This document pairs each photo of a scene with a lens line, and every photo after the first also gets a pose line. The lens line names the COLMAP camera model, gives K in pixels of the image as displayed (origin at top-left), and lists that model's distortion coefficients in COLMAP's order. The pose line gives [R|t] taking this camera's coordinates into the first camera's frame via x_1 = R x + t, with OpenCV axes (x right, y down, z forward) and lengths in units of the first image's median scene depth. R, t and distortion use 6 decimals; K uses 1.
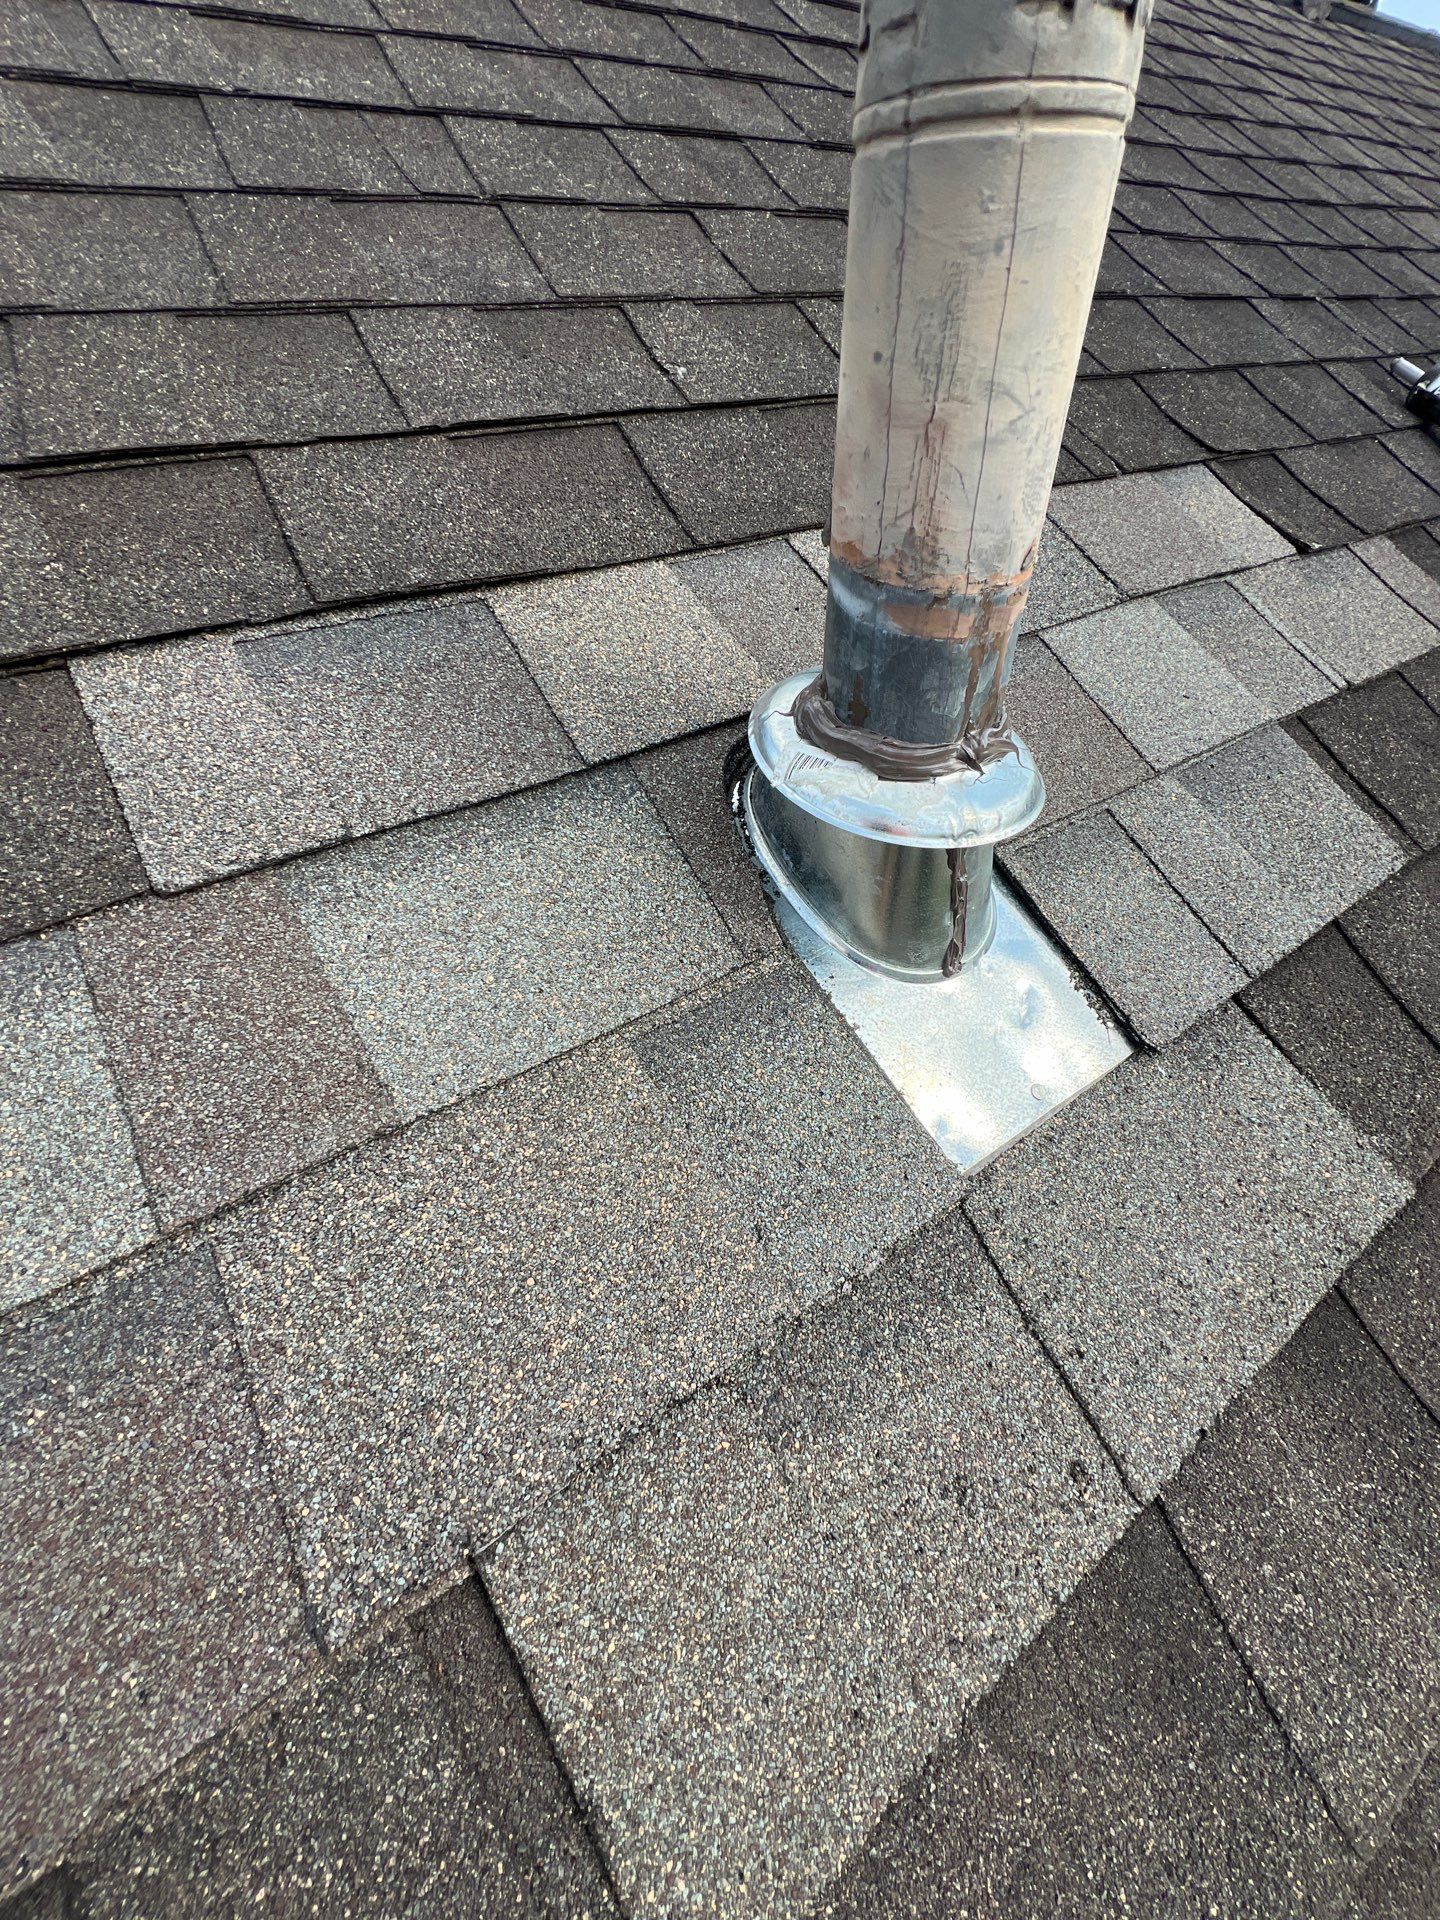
lens RADIAL K [[765.0, 0, 719.8], [0, 765.0, 963.9], [0, 0, 1]] dist [-0.003104, 0.000673]
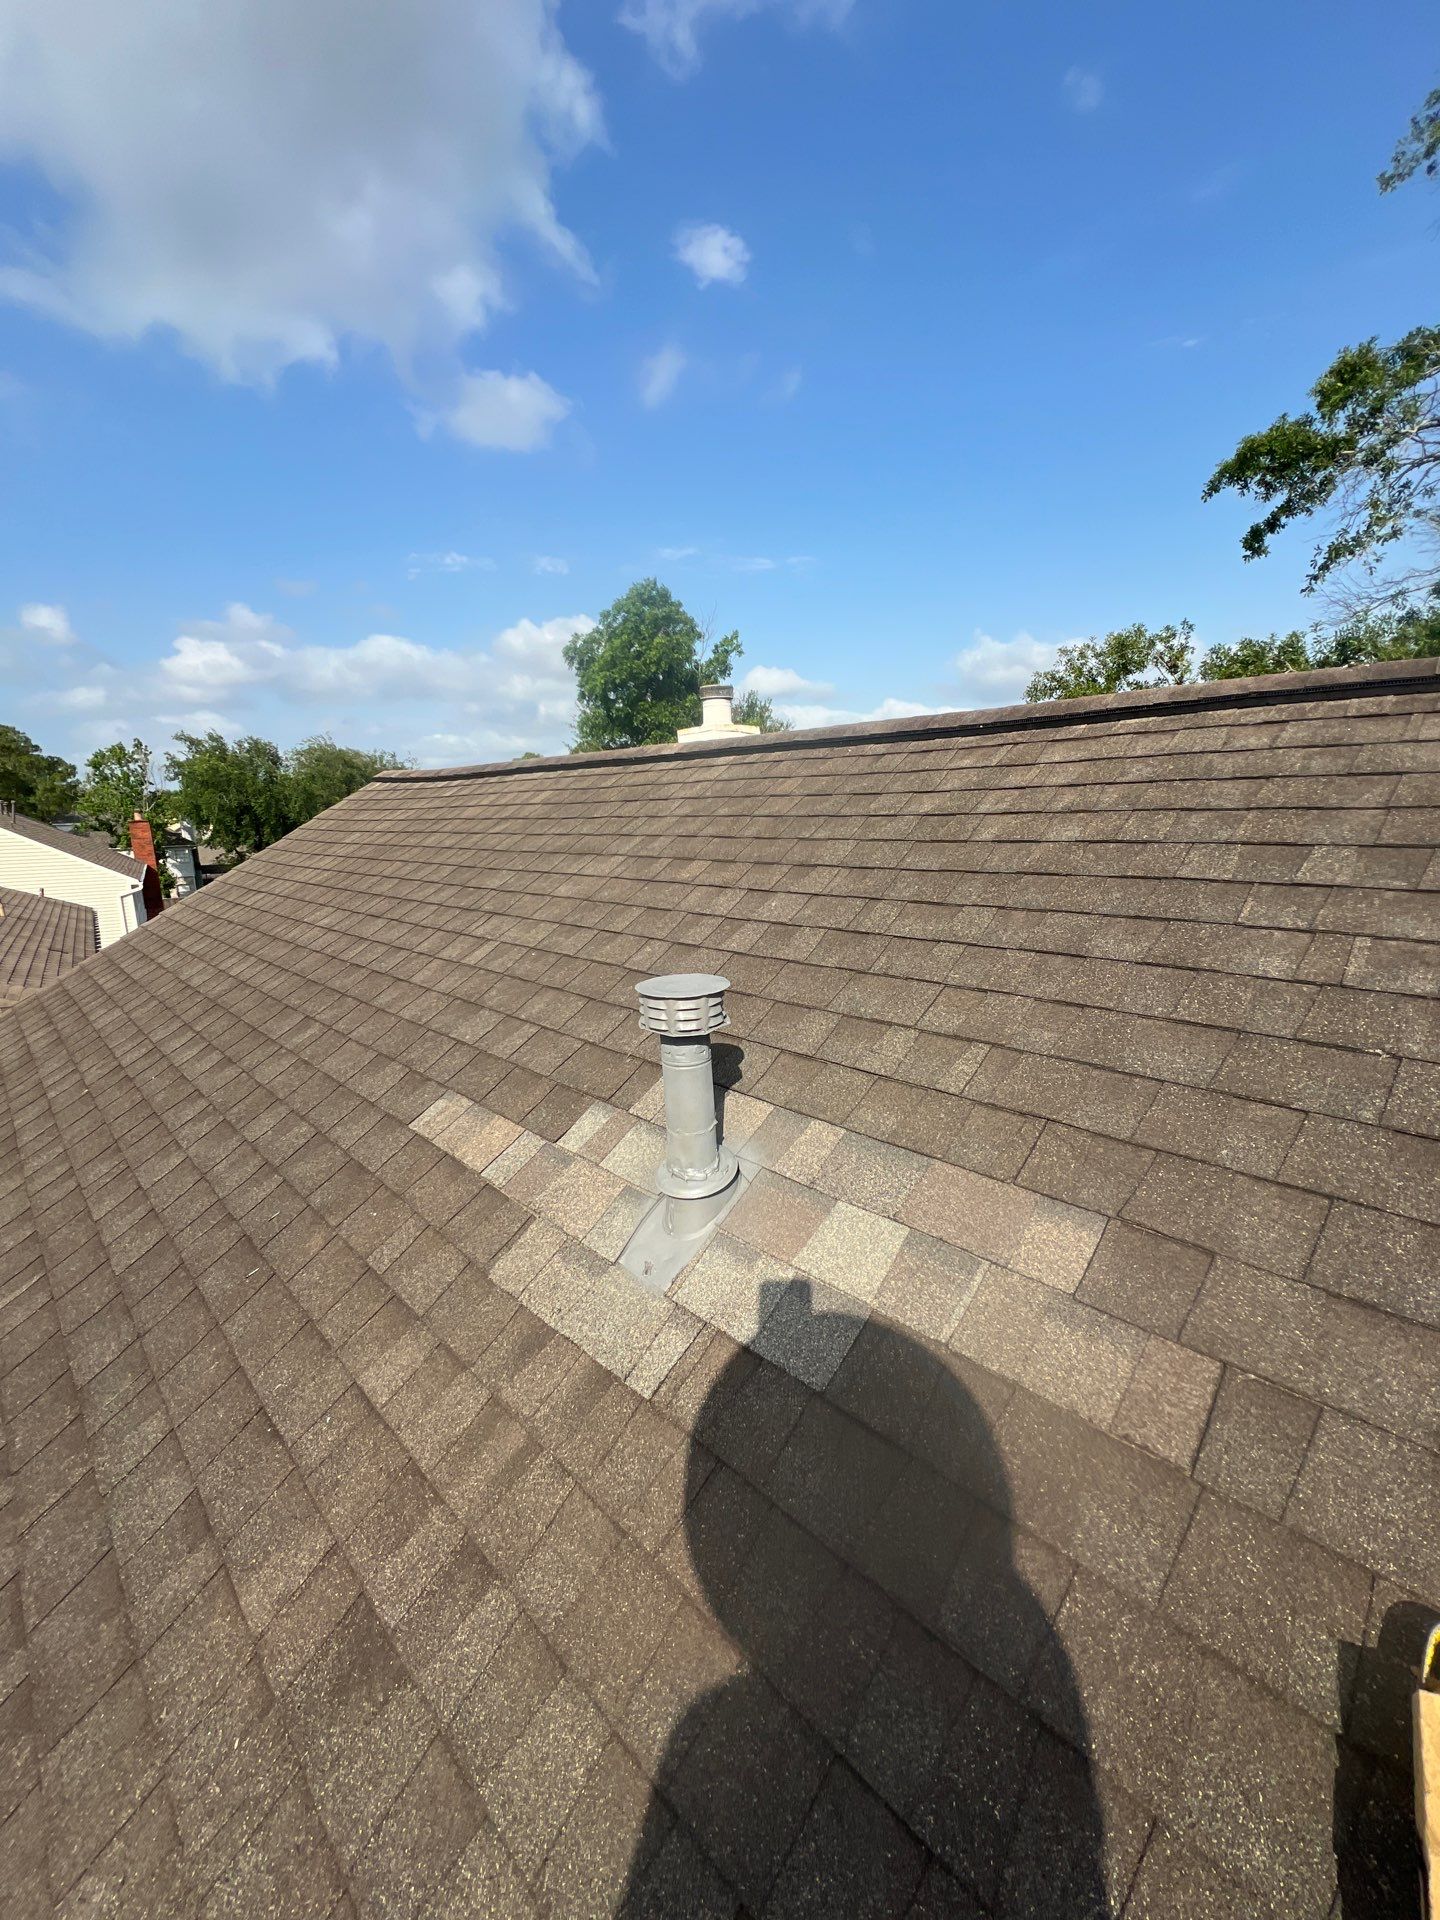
lens RADIAL K [[772.4, 0, 721.4], [0, 772.4, 956.6], [0, 0, 1]] dist [-0.002877, 0.000901]
pose [[0.183349, 0.217314, -0.958727, 2.679162], [-0.603958, 0.794397, 0.064563, -1.056017], [0.775640, 0.567193, 0.276901, -0.359933]]
